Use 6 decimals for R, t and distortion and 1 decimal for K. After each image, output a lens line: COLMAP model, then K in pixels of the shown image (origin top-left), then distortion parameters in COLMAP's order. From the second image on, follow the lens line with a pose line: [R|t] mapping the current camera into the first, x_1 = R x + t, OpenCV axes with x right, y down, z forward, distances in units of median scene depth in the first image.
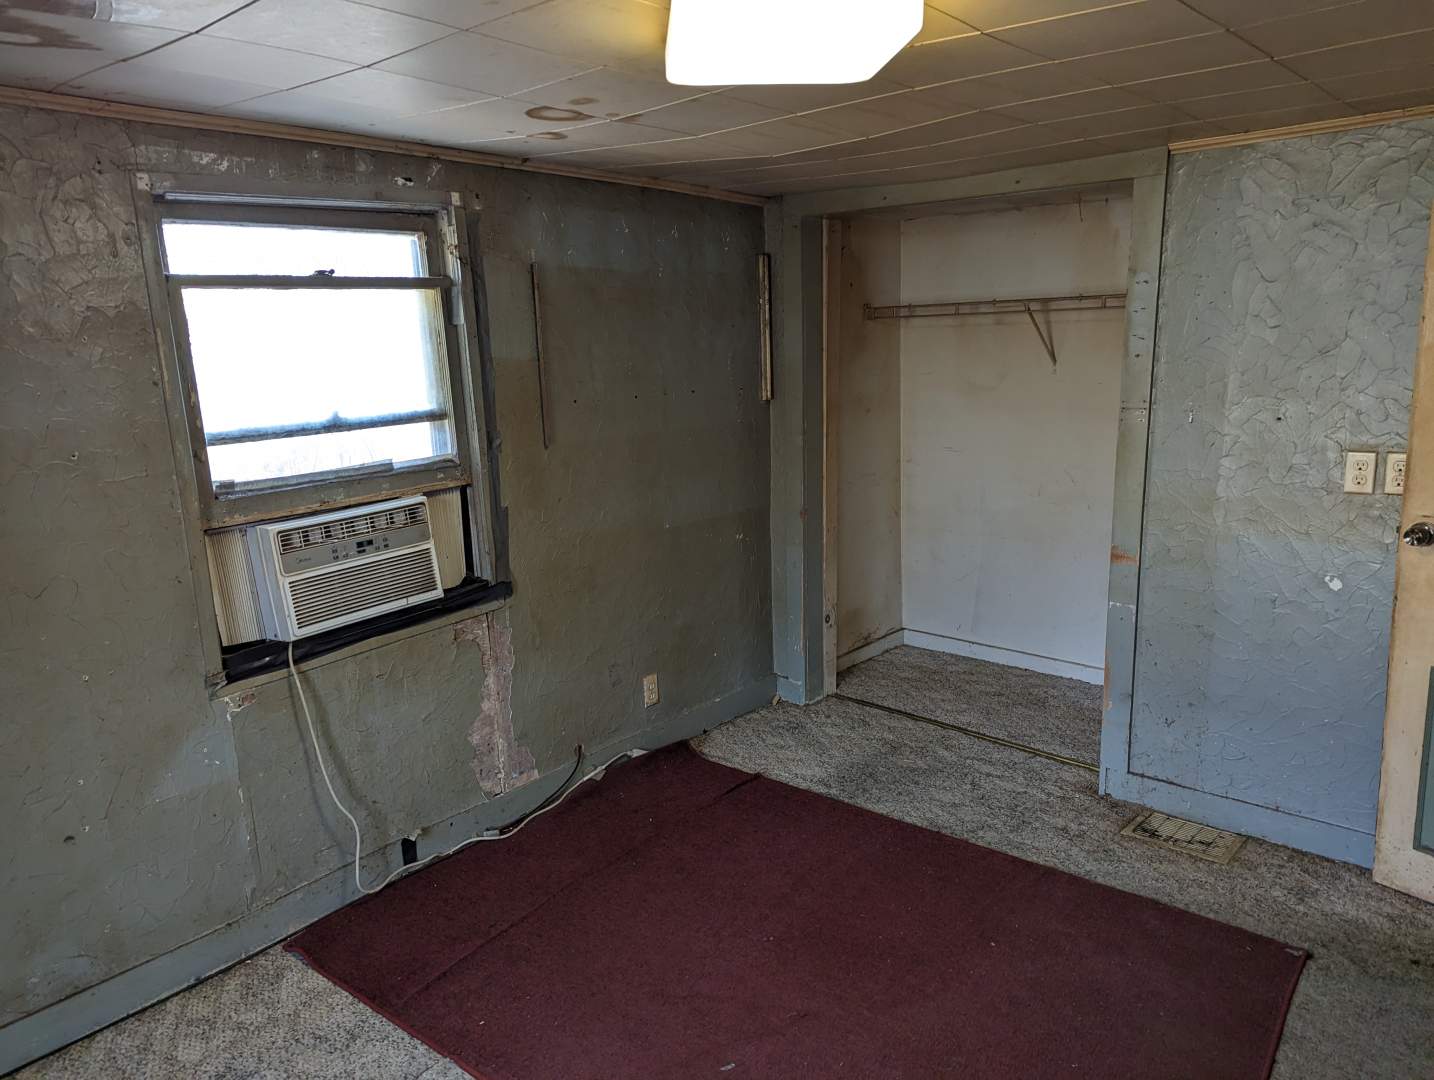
lens RADIAL K [[1002.6, 0, 717.7], [0, 1002.6, 542.9], [0, 0, 1]] dist [0.066961, -0.052718]
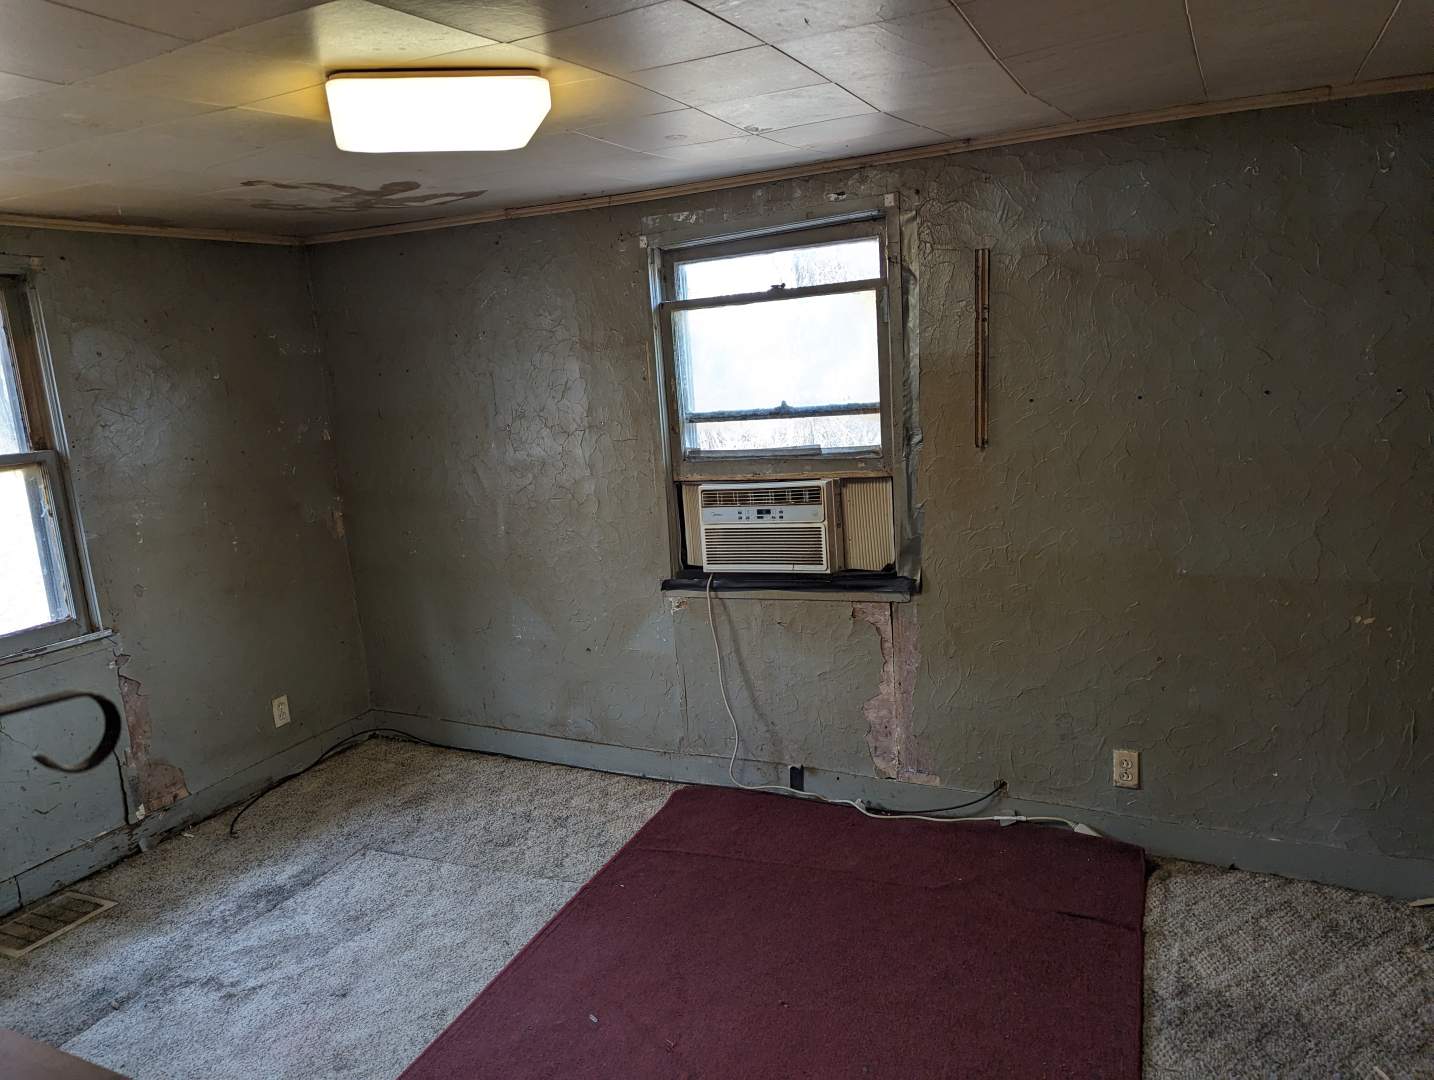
lens RADIAL K [[1002.6, 0, 715.5], [0, 1002.6, 541.0], [0, 0, 1]] dist [0.066961, -0.052718]
pose [[0.244607, 0.199945, -0.948783, 0.766881], [-0.142035, 0.975341, 0.168924, -0.155940], [0.959163, 0.093441, 0.266975, 0.609191]]
